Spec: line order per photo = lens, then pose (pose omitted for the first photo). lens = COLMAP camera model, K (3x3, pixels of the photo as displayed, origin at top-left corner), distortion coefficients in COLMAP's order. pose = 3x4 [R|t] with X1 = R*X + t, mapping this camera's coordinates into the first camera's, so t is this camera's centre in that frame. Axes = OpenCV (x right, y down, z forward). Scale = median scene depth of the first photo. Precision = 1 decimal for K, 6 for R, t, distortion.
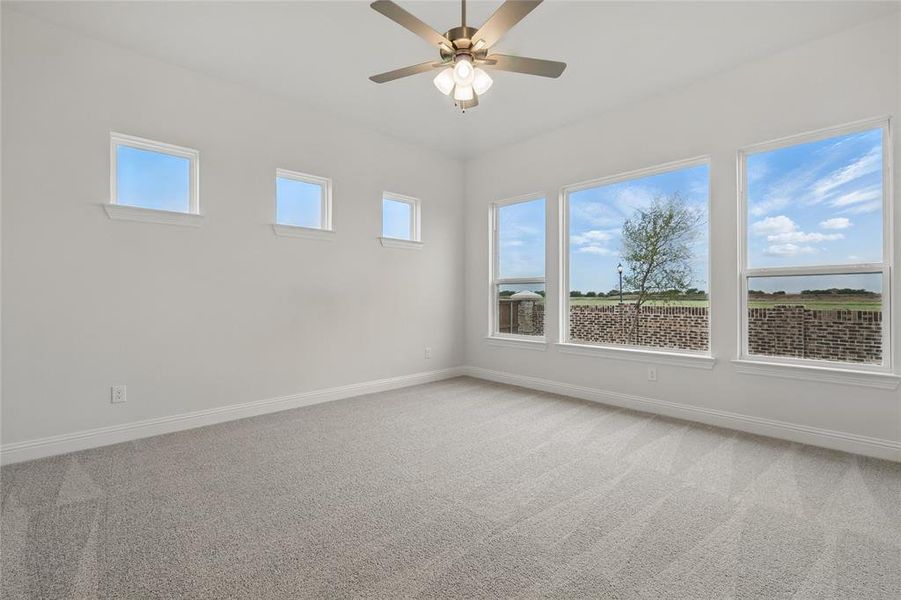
lens RADIAL K [[420.0, 0, 448.8], [0, 420.0, 297.9], [0, 0, 1]] dist [0.006096, 0.000410]
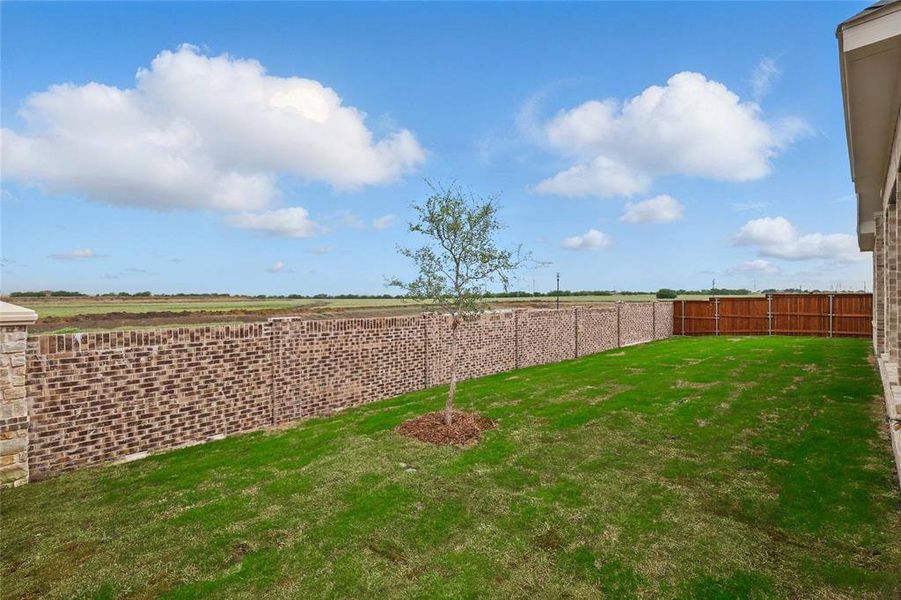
lens RADIAL K [[420.0, 0, 451.5], [0, 420.0, 298.4], [0, 0, 1]] dist [0.006096, 0.000410]
pose [[0.000845, -0.010374, 0.999946, -0.211369], [0.012553, 0.999868, 0.010362, -0.022457], [-0.999921, 0.012544, 0.000975, 0.774841]]
